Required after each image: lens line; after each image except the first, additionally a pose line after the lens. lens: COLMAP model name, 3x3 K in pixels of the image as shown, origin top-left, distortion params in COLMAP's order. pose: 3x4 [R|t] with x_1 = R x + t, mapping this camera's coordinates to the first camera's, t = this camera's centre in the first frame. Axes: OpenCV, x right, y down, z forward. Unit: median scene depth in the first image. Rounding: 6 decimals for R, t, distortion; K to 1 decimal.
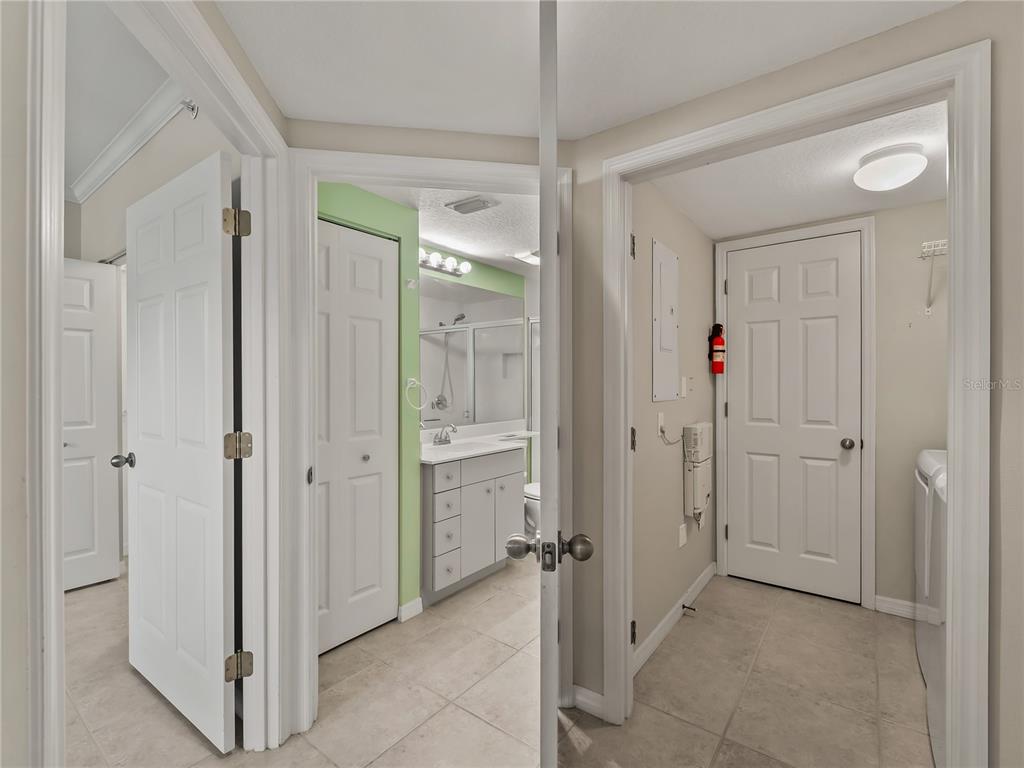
lens RADIAL K [[468.5, 0, 519.4], [0, 468.5, 385.4], [0, 0, 1]] dist [-0.000726, -0.002752]
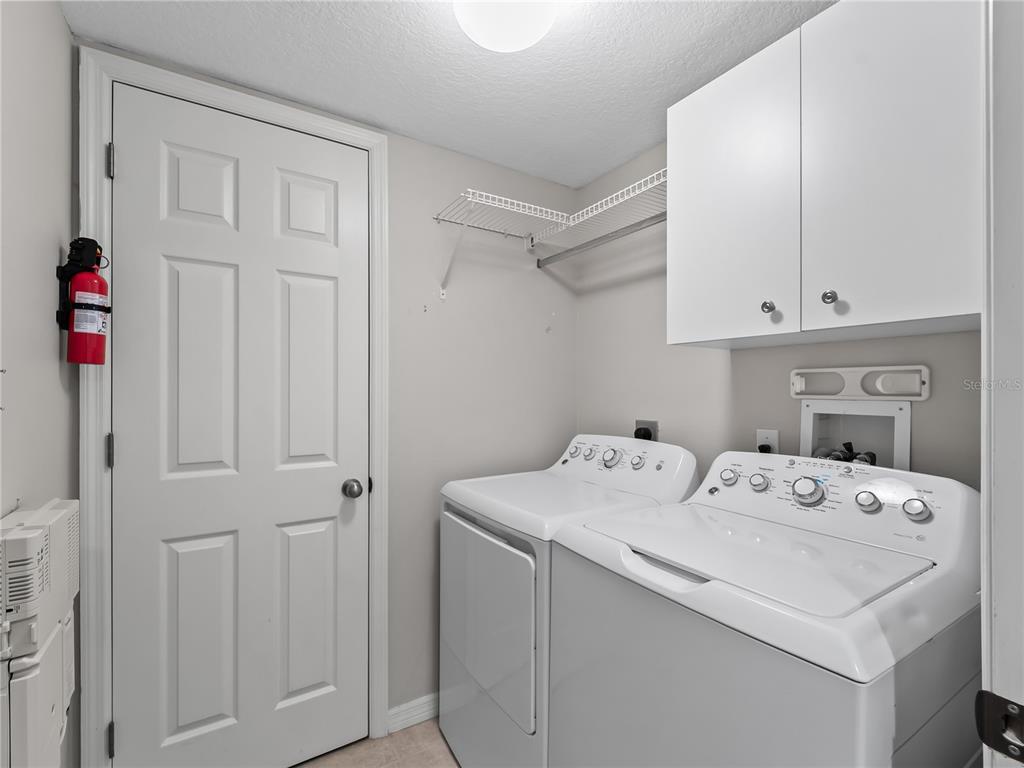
lens RADIAL K [[468.5, 0, 521.2], [0, 468.5, 389.9], [0, 0, 1]] dist [-0.000726, -0.002752]
pose [[0.352782, 0.002742, 0.935701, 0.183244], [-0.001921, 0.999996, -0.002206, -0.002923], [-0.935703, -0.001019, 0.352786, 0.518049]]
